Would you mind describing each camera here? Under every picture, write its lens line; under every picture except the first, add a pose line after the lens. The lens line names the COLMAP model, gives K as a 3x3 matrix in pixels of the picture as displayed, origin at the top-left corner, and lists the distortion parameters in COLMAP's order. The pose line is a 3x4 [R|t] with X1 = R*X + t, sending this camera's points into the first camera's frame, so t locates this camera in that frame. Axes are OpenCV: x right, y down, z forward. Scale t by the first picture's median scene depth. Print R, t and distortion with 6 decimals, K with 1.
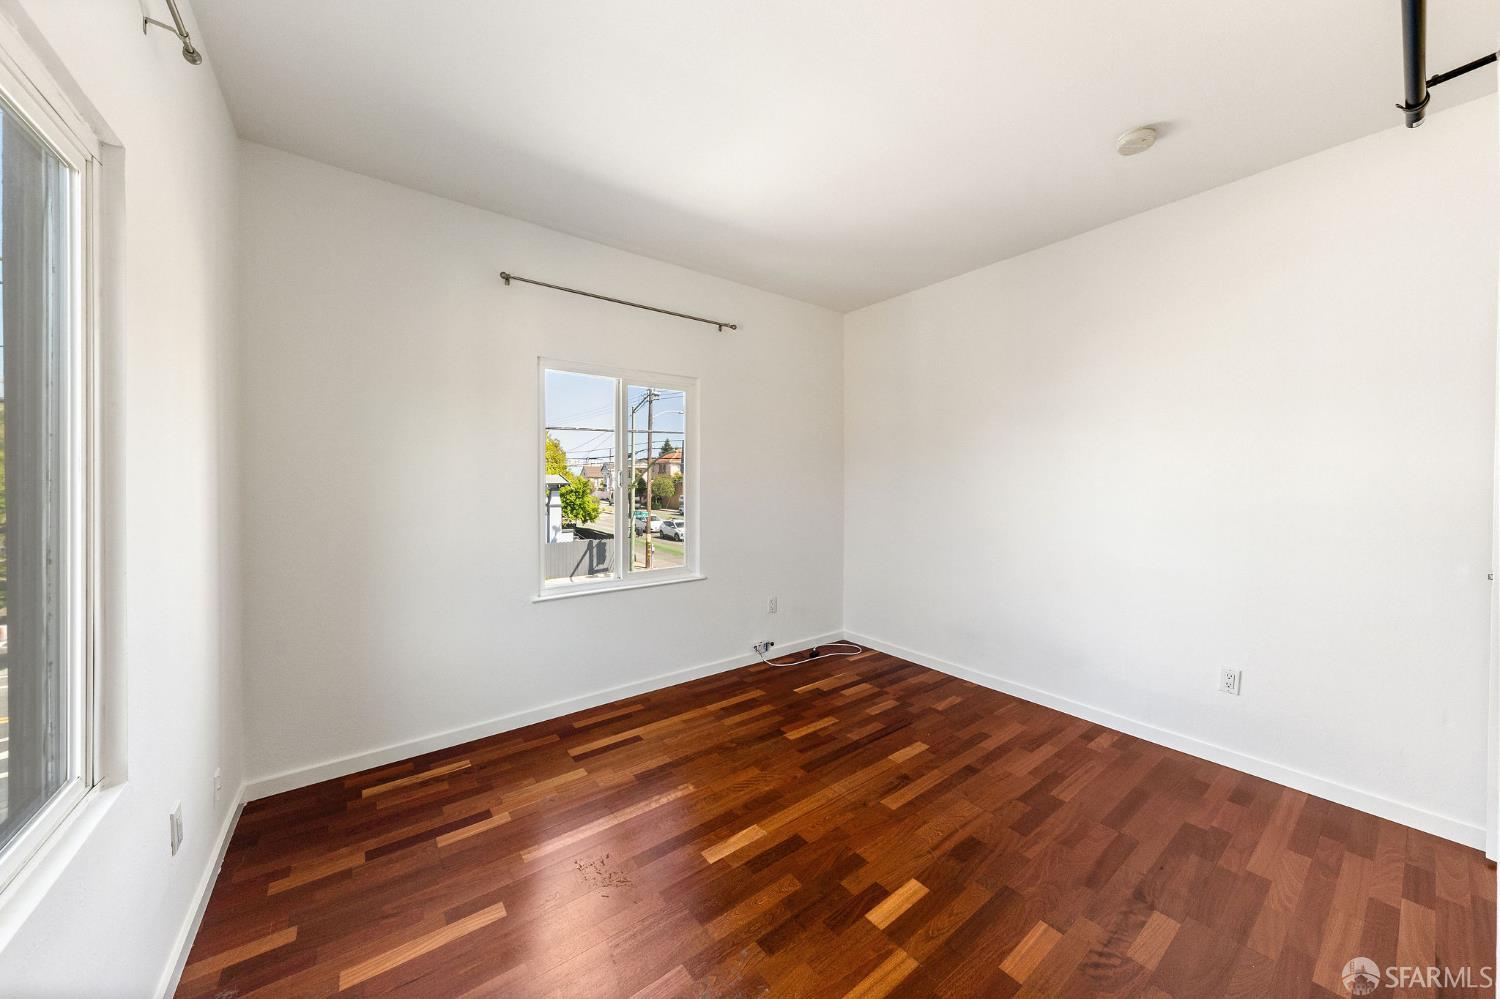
lens RADIAL K [[522.4, 0, 748.7], [0, 522.4, 487.3], [0, 0, 1]] dist [0.001496, -0.000501]
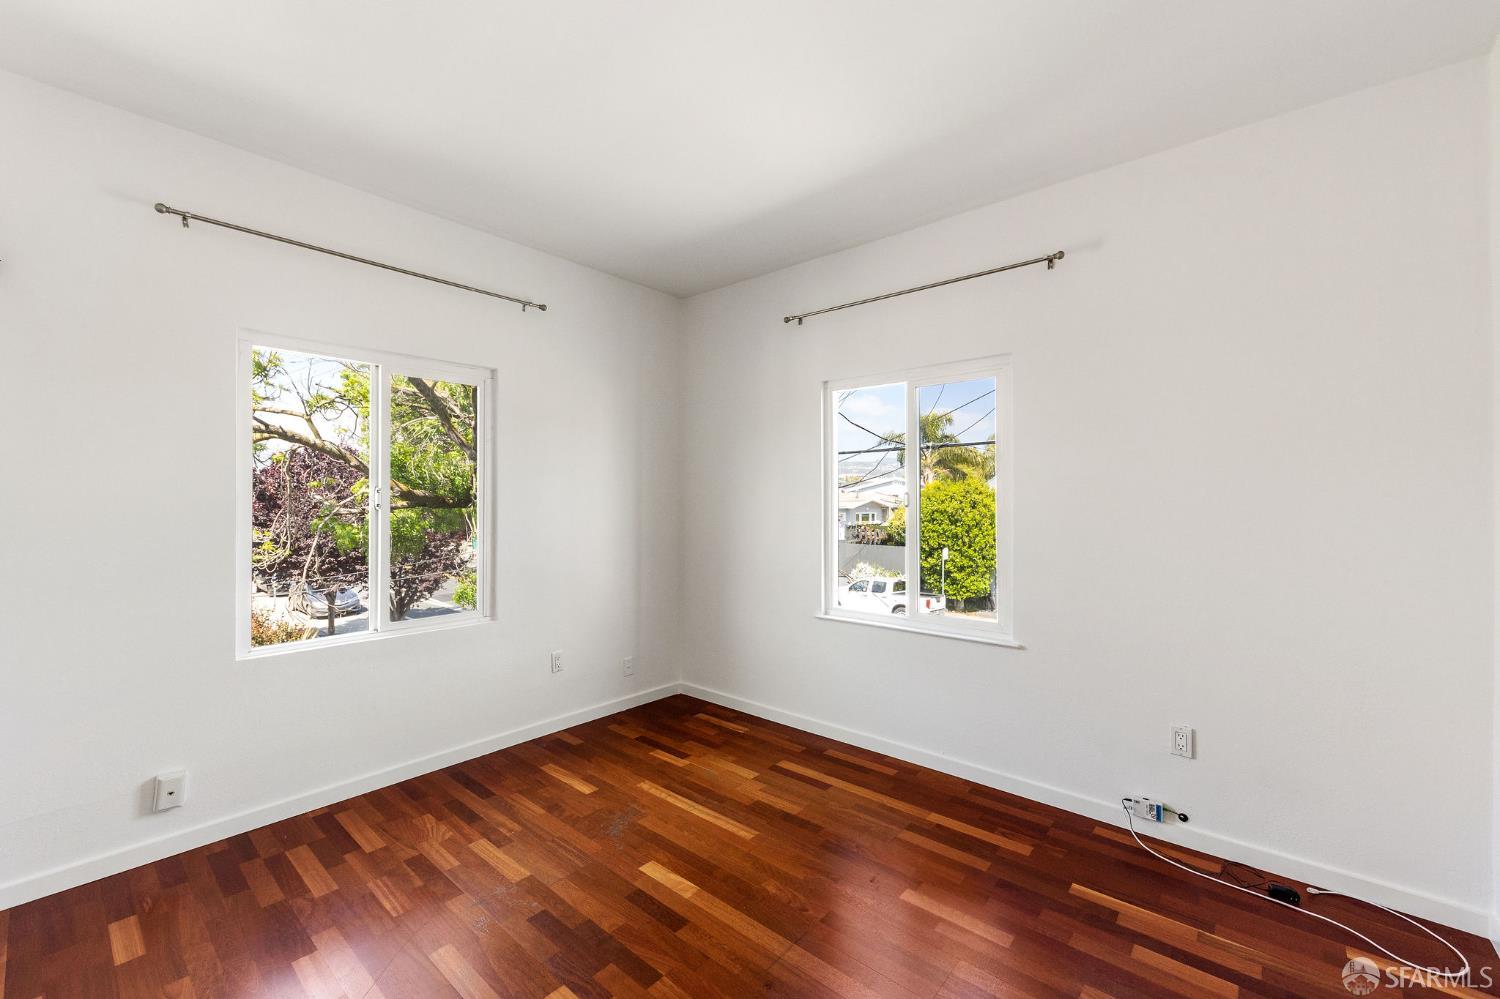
lens RADIAL K [[602.8, 0, 748.9], [0, 602.8, 493.3], [0, 0, 1]] dist [0.004230, -0.000251]
pose [[0.209054, -0.008625, -0.977866, 0.816812], [-0.014068, 0.999831, -0.011826, -0.012885], [0.977803, 0.016229, 0.208897, 0.671417]]
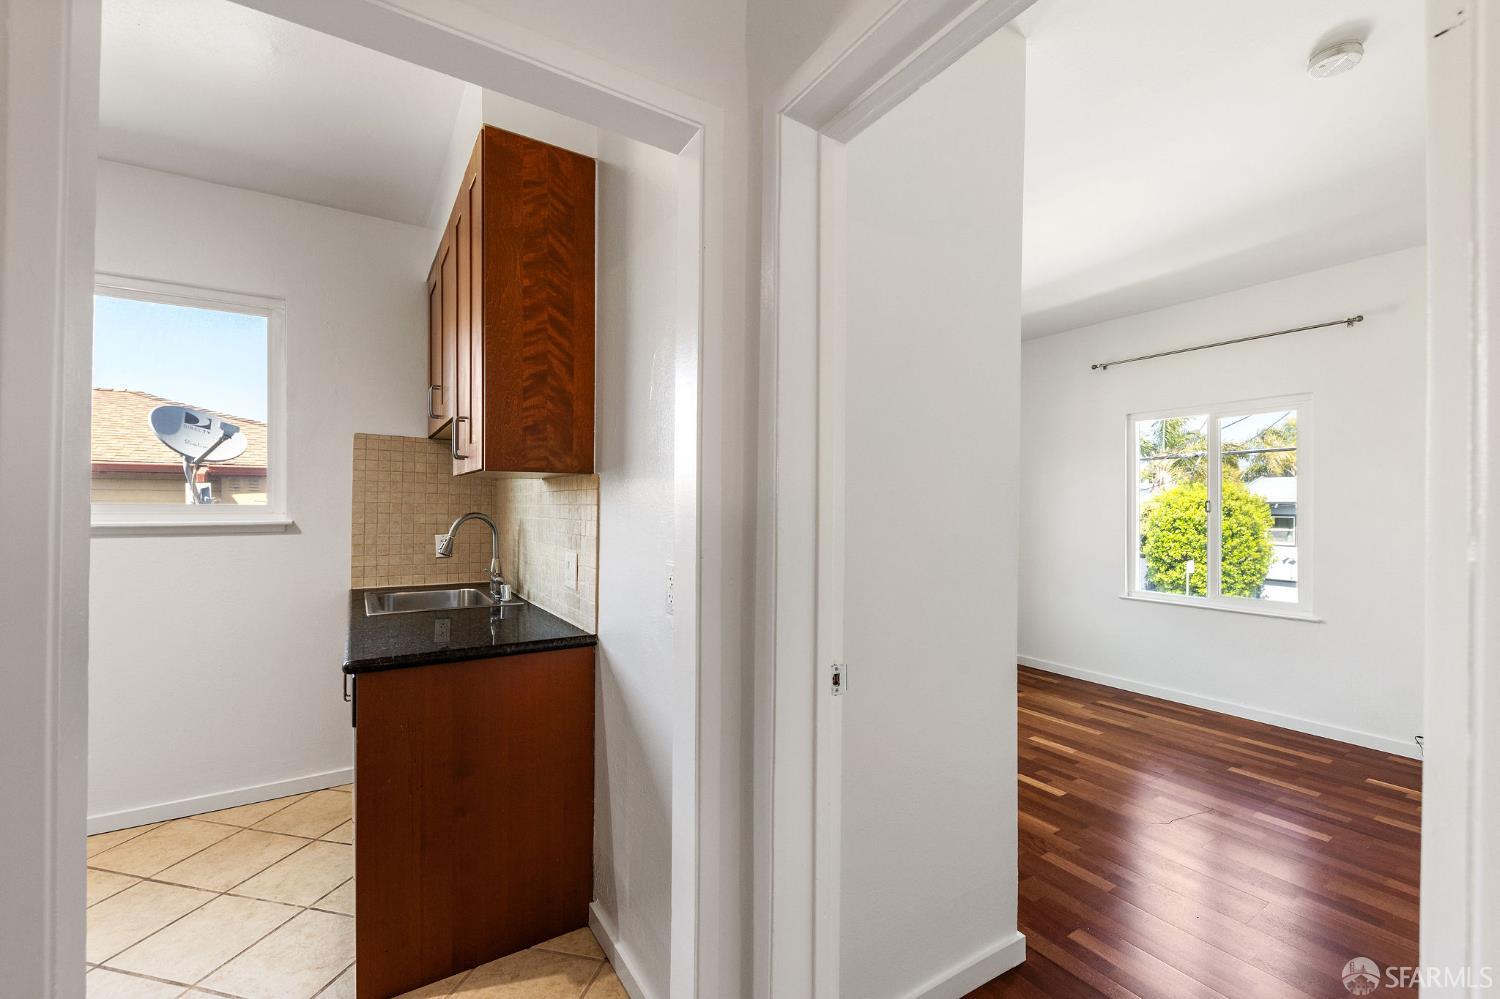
lens RADIAL K [[617.1, 0, 743.5], [0, 617.1, 502.0], [0, 0, 1]] dist [-0.000732, -0.000785]
pose [[-0.088438, -0.003657, -0.996075, 1.383420], [-0.016335, 0.999864, -0.002221, -0.008702], [0.995948, 0.016075, -0.088486, 0.184291]]
